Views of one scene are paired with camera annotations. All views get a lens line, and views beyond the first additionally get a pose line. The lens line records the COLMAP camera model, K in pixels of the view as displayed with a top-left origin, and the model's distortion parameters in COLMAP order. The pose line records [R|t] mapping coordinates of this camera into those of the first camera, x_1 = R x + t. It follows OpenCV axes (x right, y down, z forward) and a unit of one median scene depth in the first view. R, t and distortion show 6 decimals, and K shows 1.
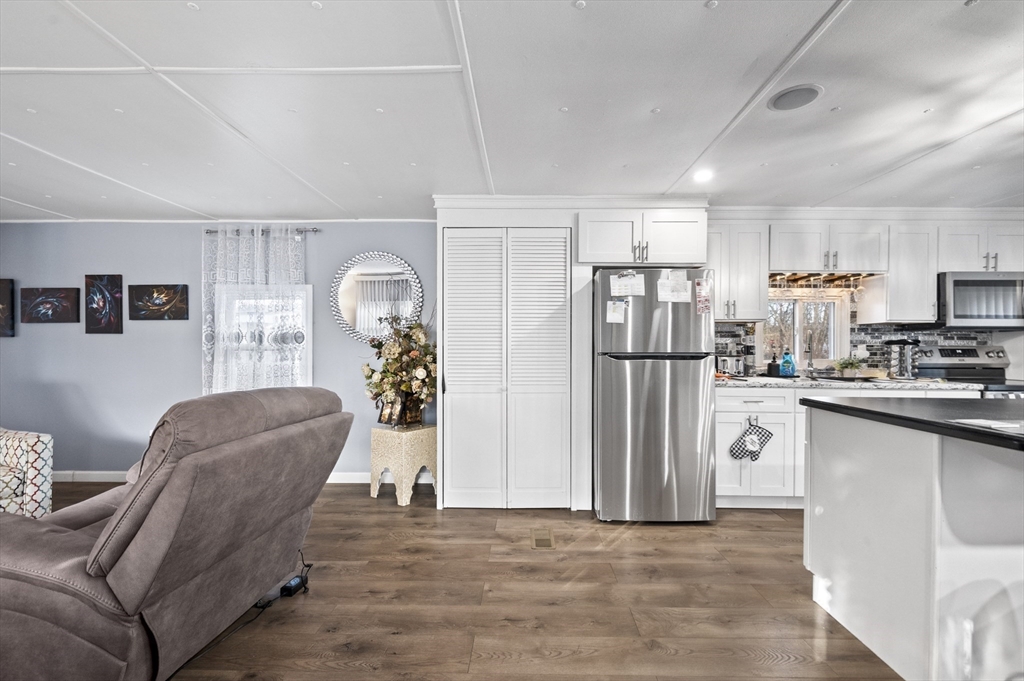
lens RADIAL K [[419.4, 0, 521.5], [0, 419.4, 348.1], [0, 0, 1]] dist [-0.000876, -0.000052]
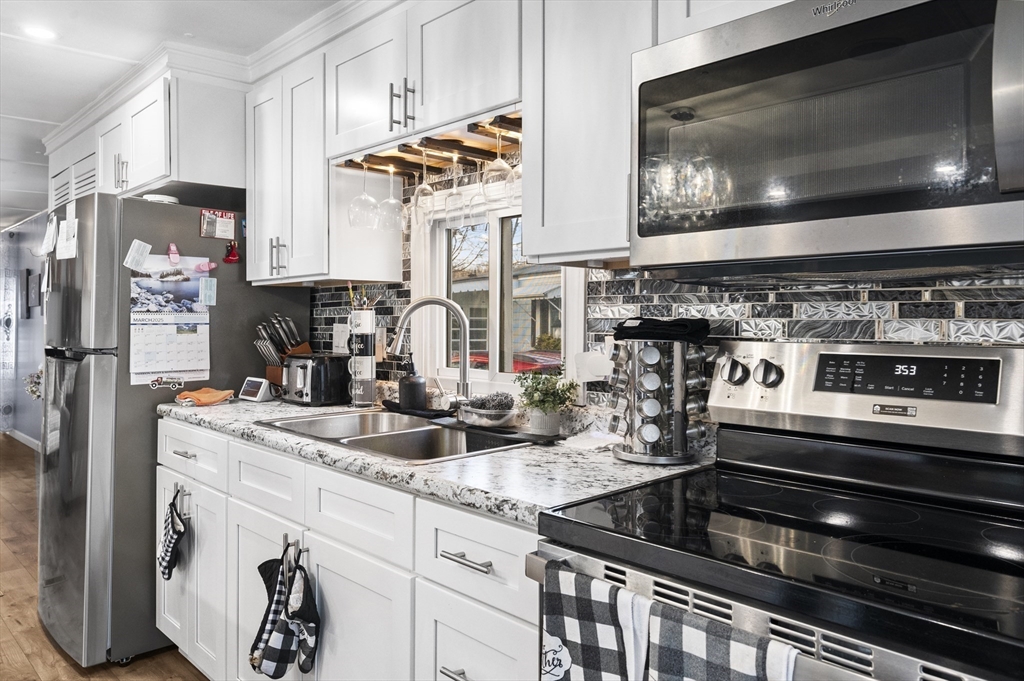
lens RADIAL K [[708.6, 0, 511.2], [0, 708.6, 311.8], [0, 0, 1]] dist [-0.002812, 0.001224]
pose [[0.708858, -0.010917, -0.705266, 1.179622], [0.000028, 0.999881, -0.015449, -0.017841], [0.705351, 0.010932, 0.708774, 0.595362]]
